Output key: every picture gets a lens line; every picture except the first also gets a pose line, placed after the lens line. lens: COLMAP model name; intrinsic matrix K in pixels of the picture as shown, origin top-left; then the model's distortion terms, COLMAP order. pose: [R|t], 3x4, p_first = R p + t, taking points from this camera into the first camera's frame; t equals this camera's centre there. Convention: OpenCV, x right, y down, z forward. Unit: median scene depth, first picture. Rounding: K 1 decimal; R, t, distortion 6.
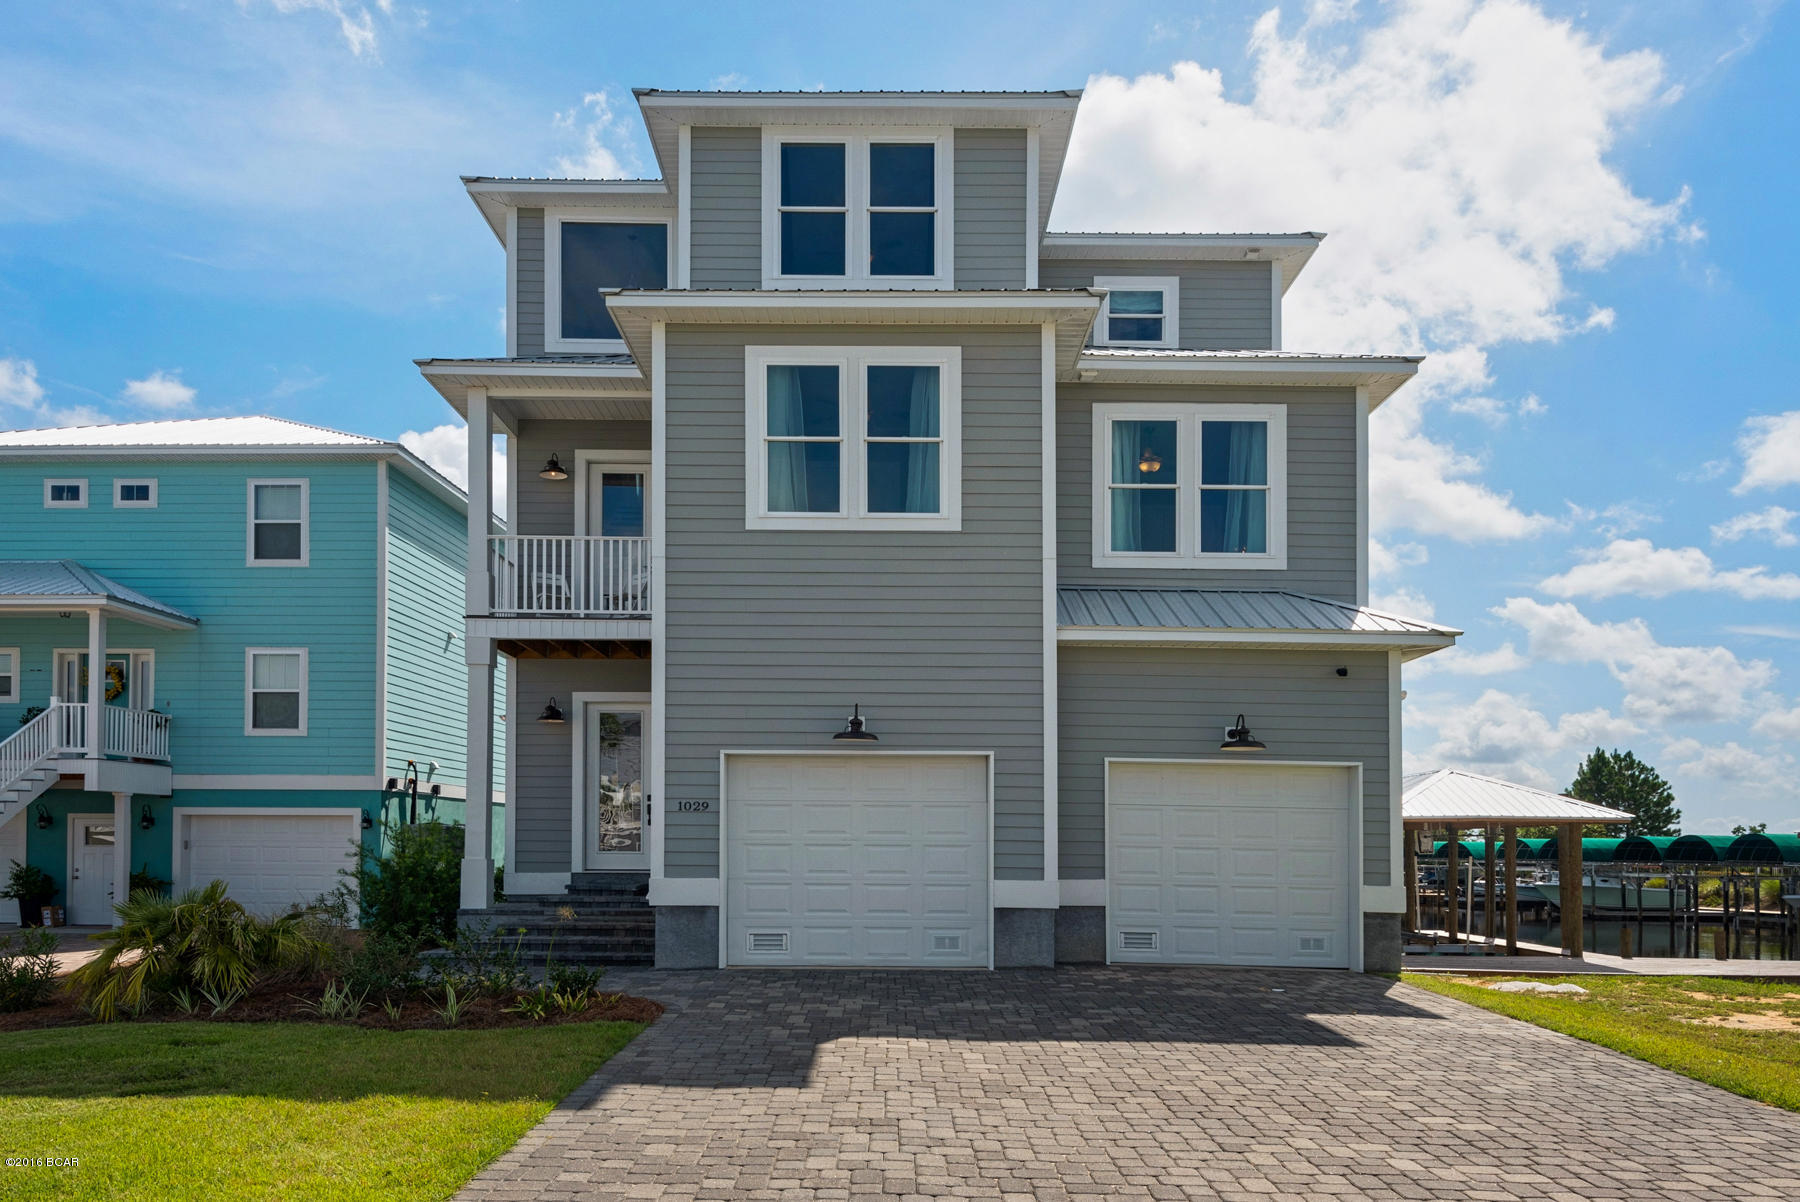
lens RADIAL K [[1273.7, 0, 1272.0], [0, 1273.7, 631.8], [0, 0, 1]] dist [0.004810, 0.002660]
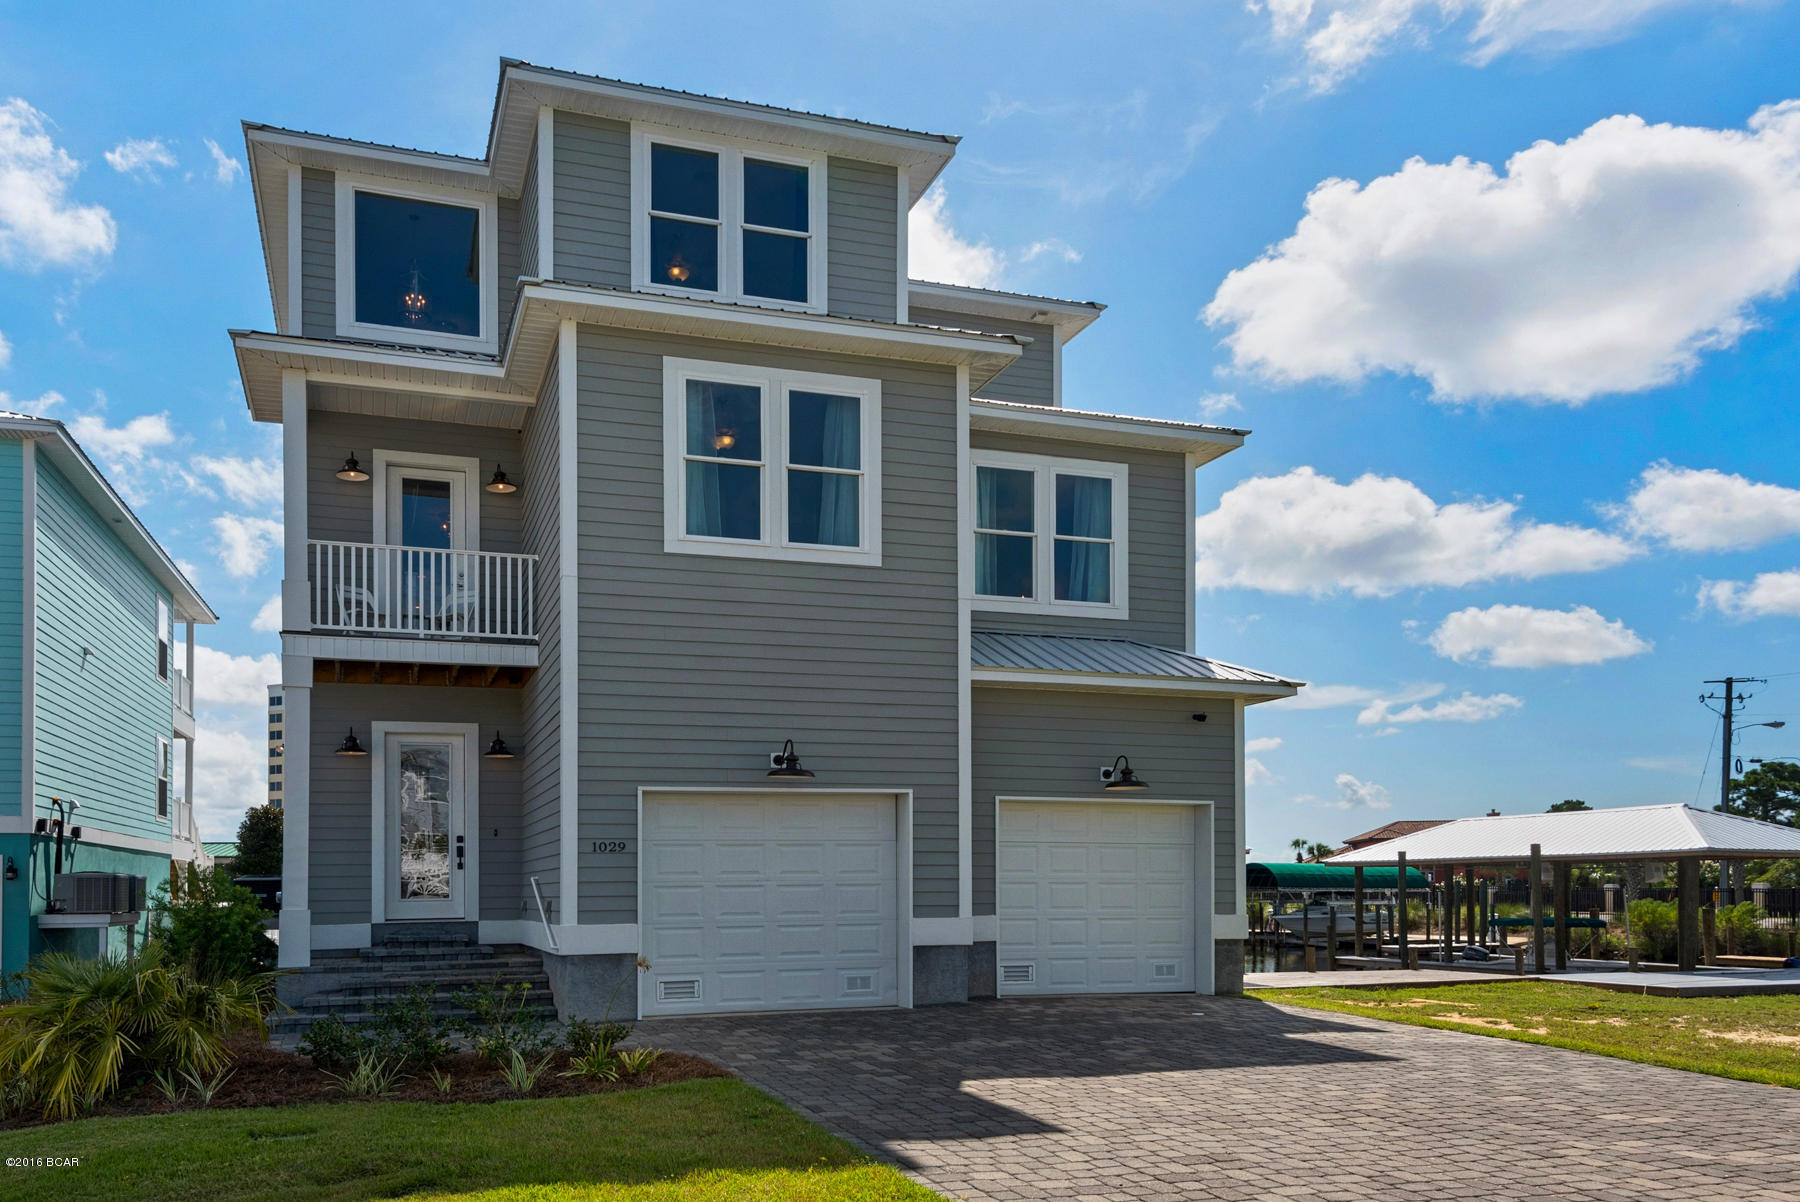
lens RADIAL K [[1206.3, 0, 898.3], [0, 1206.3, 694.4], [0, 0, 1]] dist [0.007694, 0.000508]
pose [[0.957830, 0.027179, 0.286047, -0.482345], [-0.030004, 0.999535, 0.005494, 0.014015], [-0.285764, -0.013845, 0.958200, 0.094837]]
